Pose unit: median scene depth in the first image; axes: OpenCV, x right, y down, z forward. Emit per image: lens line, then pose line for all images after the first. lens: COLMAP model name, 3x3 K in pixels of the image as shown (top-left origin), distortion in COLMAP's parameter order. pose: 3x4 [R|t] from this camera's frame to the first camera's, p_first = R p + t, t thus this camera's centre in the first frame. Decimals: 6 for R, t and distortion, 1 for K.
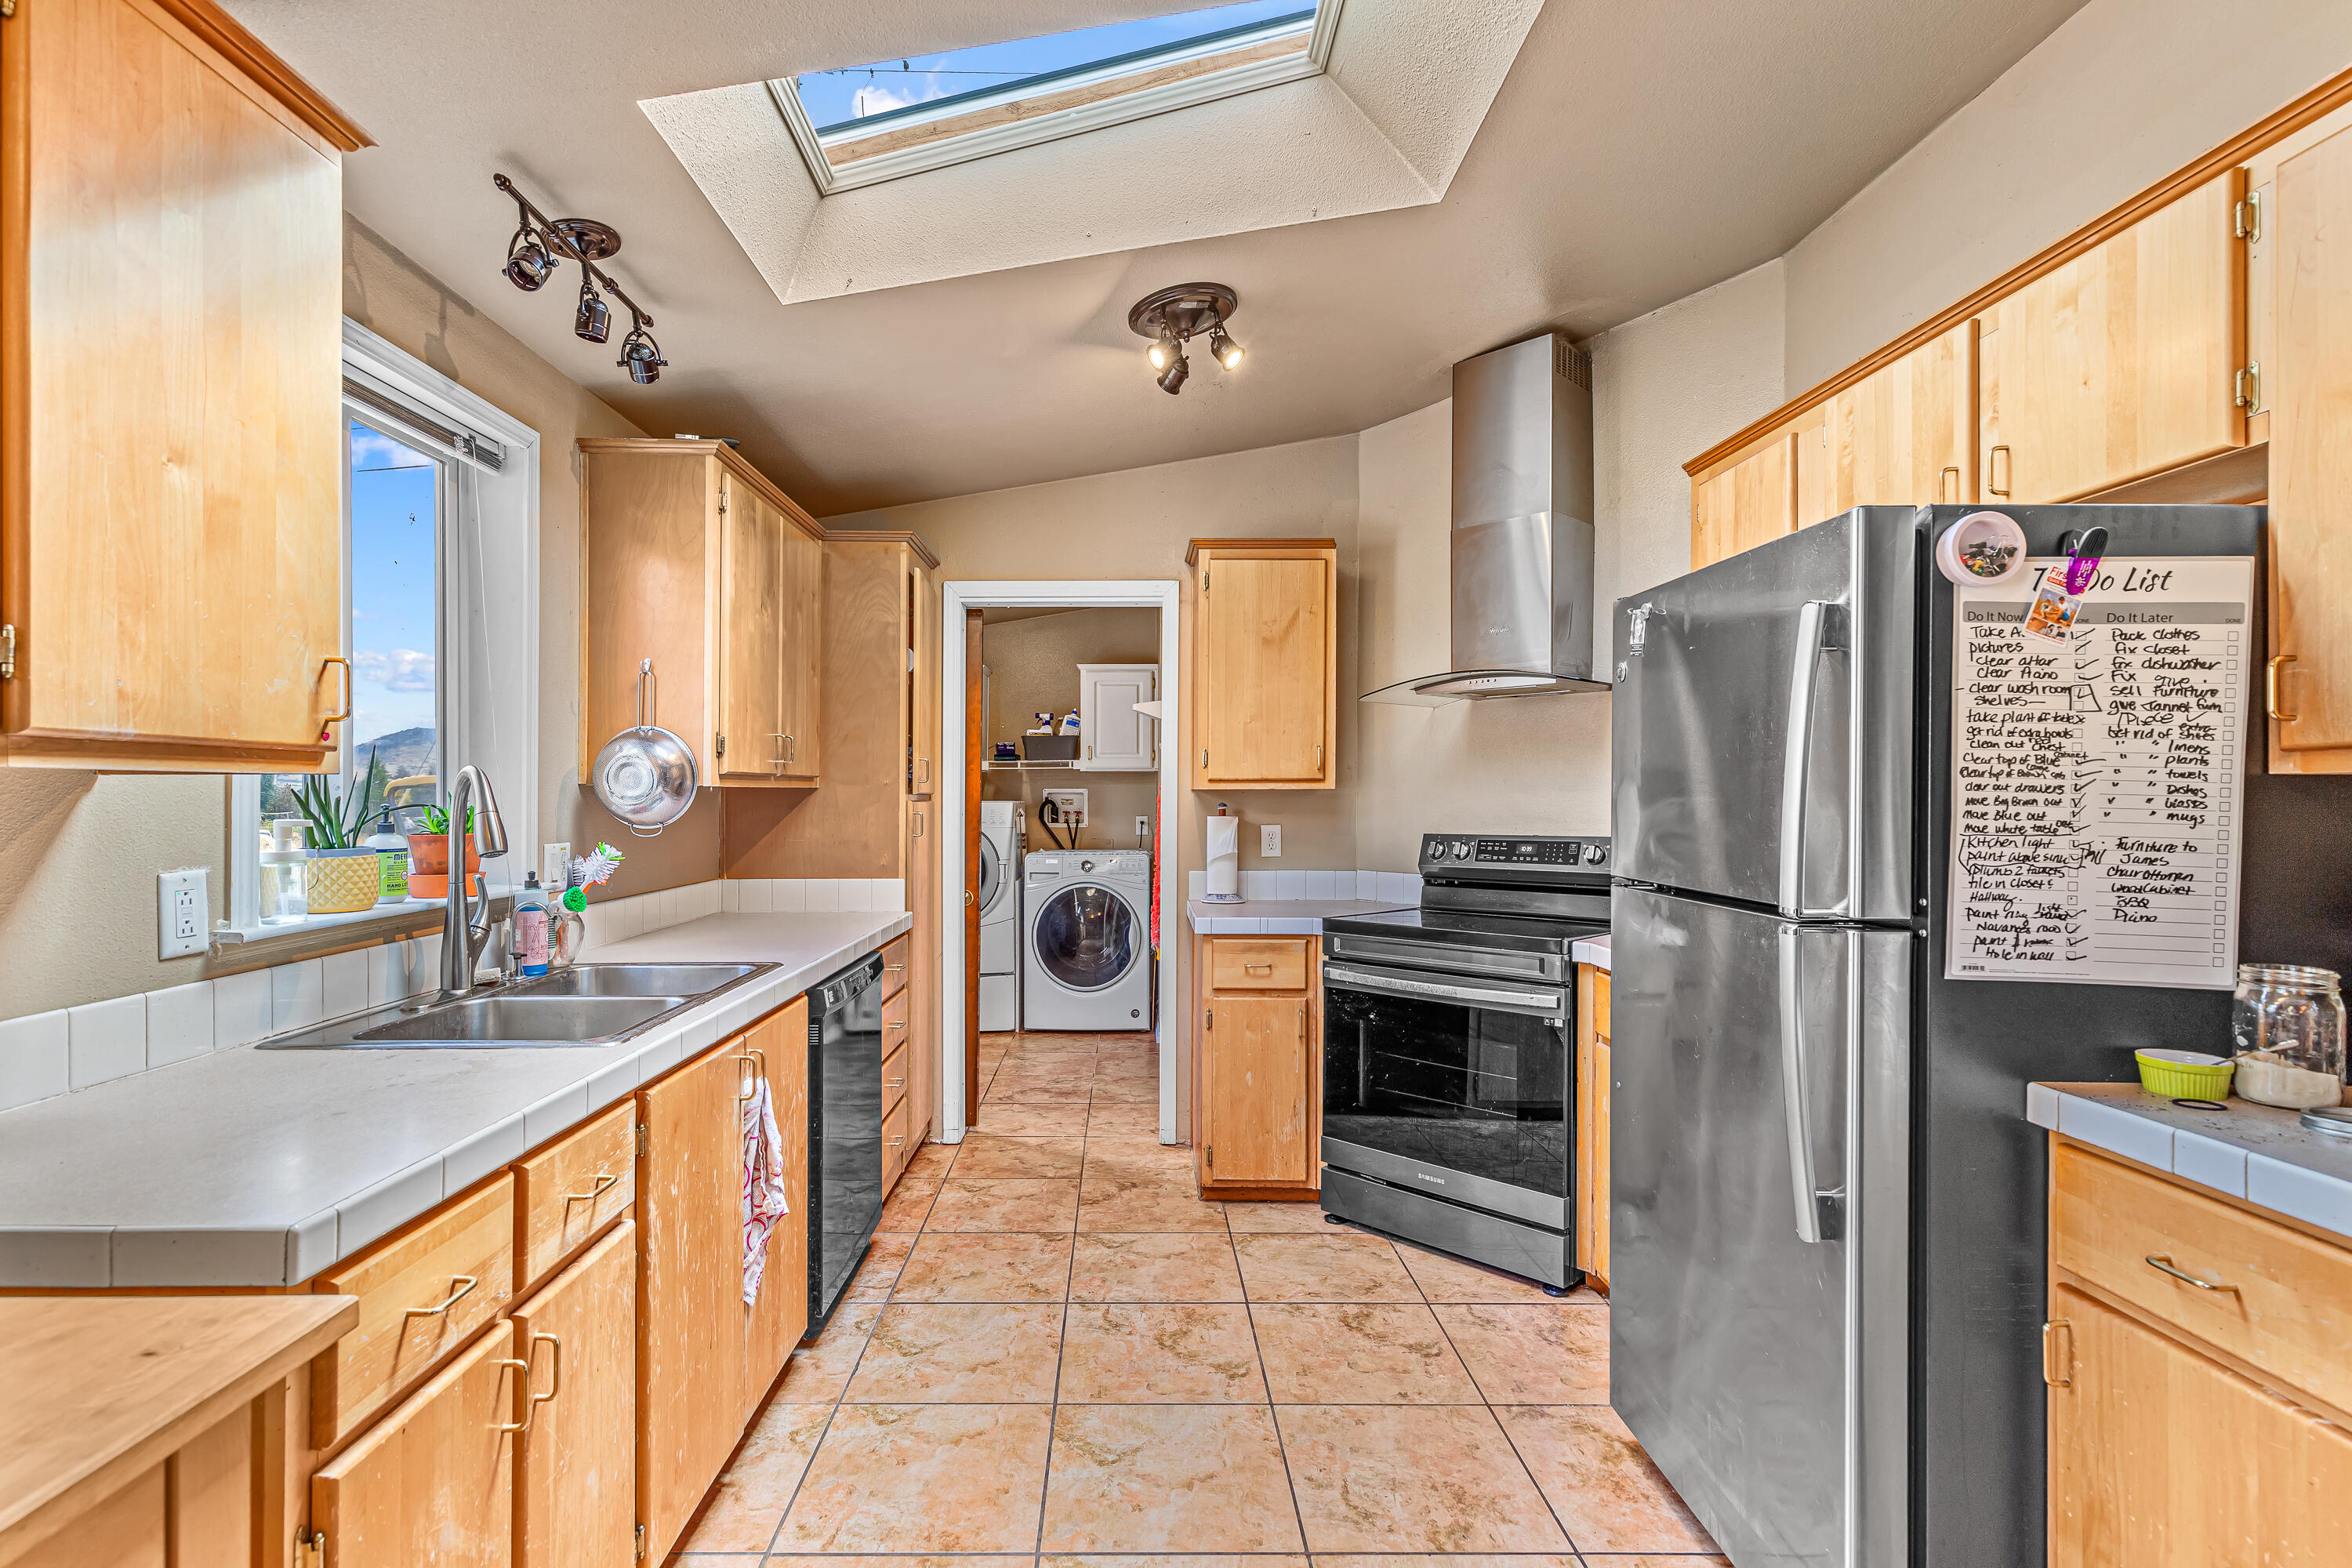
lens RADIAL K [[1093.7, 0, 1142.8], [0, 1093.7, 793.5], [0, 0, 1]] dist [0.008636, 0.000412]
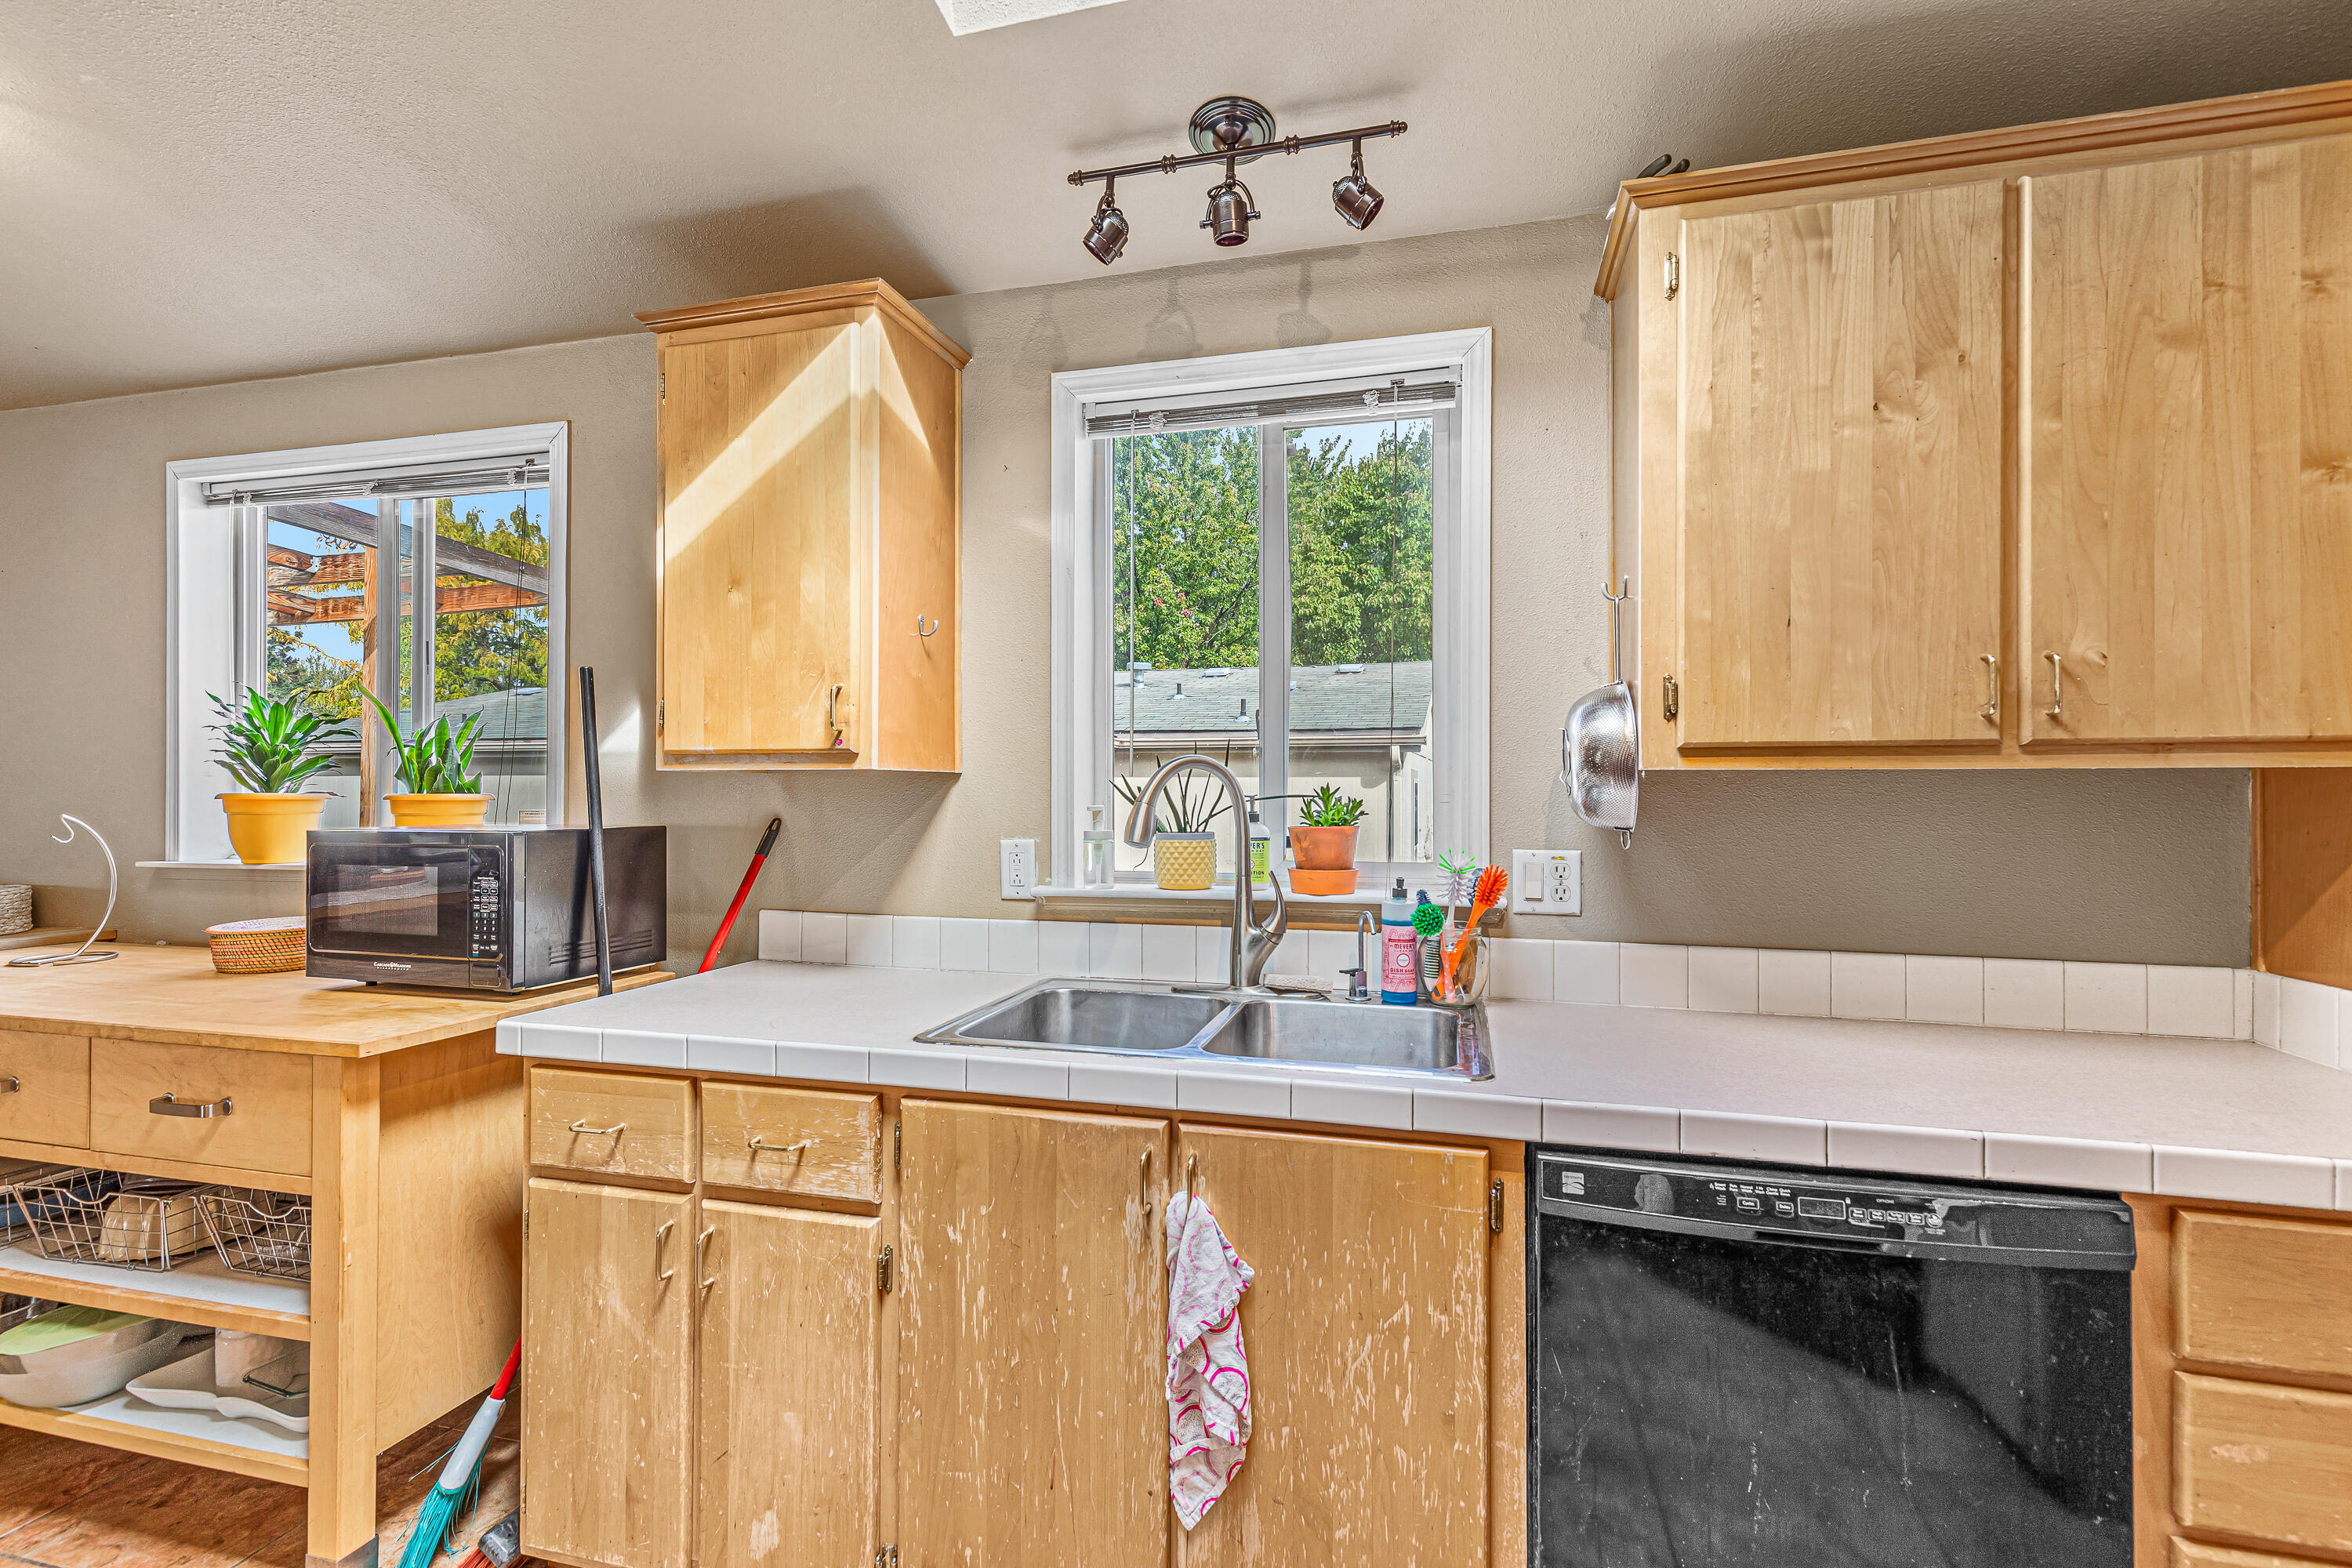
lens RADIAL K [[1093.7, 0, 1200.0], [0, 1093.7, 781.0], [0, 0, 1]] dist [0.008636, 0.000412]
pose [[-0.266956, -0.007262, -0.963681, 0.203652], [-0.000306, 0.999972, -0.007450, 0.003072], [0.963709, -0.001694, -0.266951, 0.790349]]
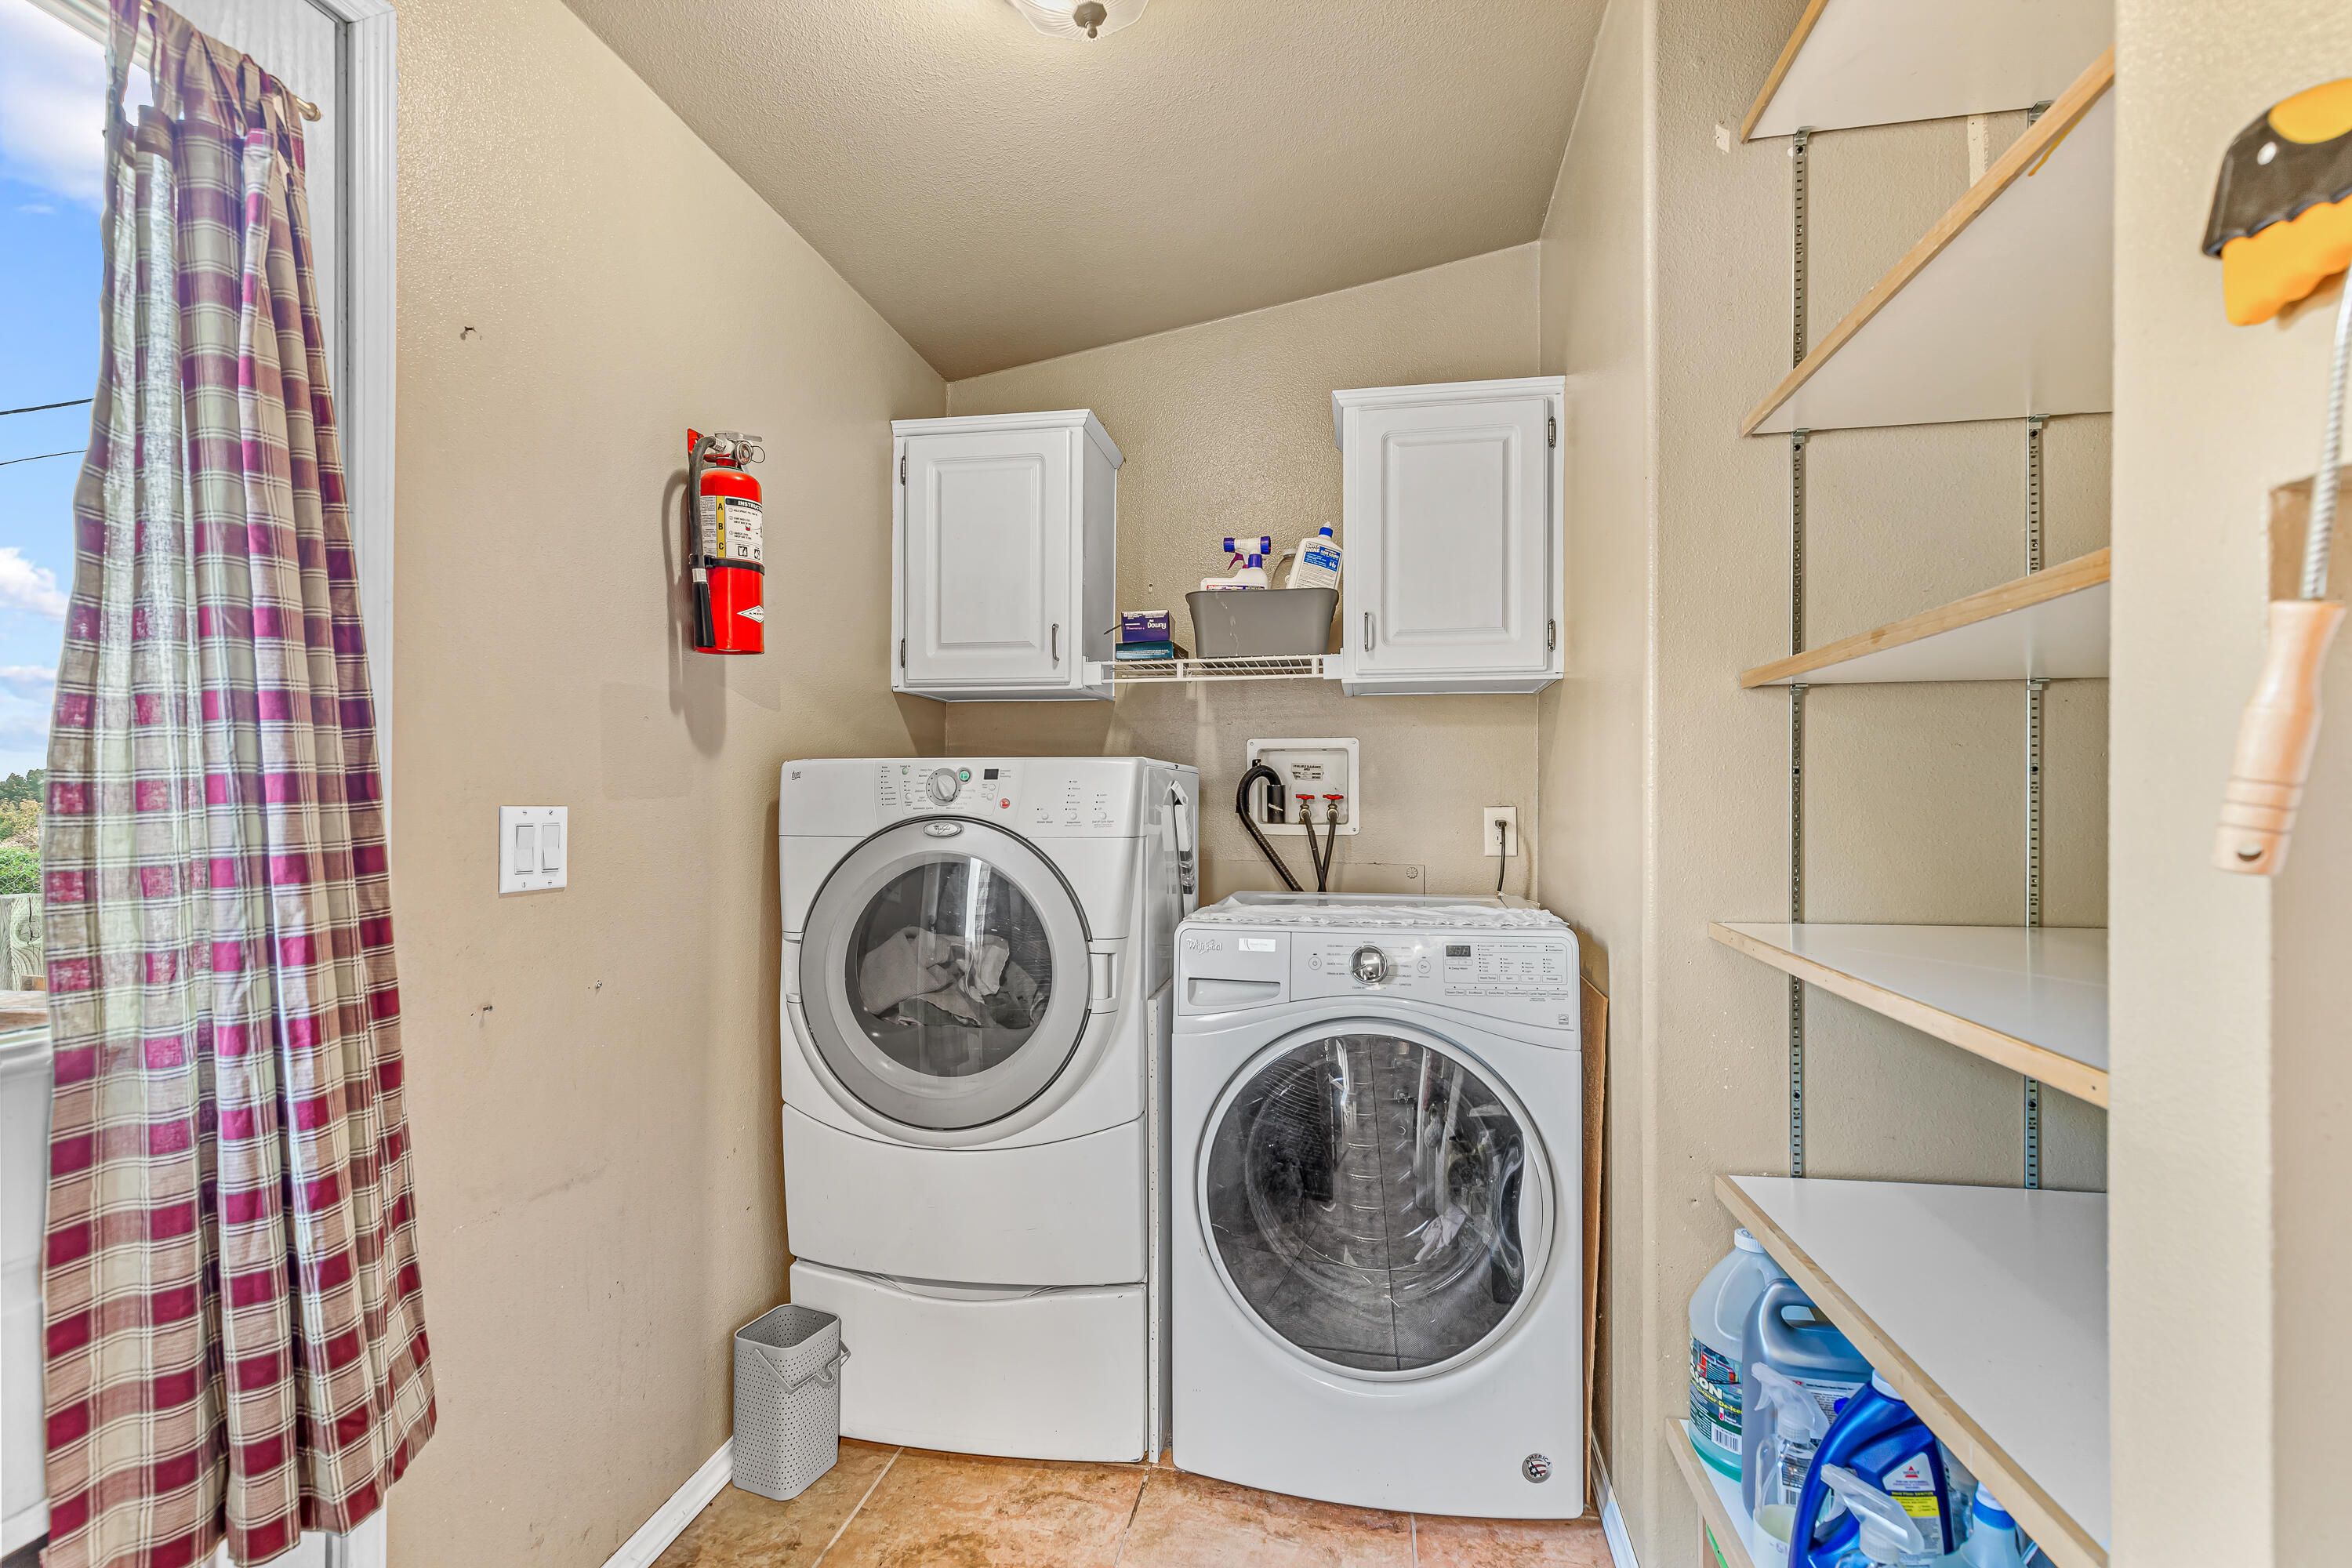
lens RADIAL K [[1093.7, 0, 1155.5], [0, 1093.7, 784.4], [0, 0, 1]] dist [0.008636, 0.000412]
pose [[0.978426, 0.000952, -0.206596, -0.089077], [-0.002888, 0.999955, -0.009070, 0.034982], [0.206578, 0.009471, 0.978384, 1.293866]]
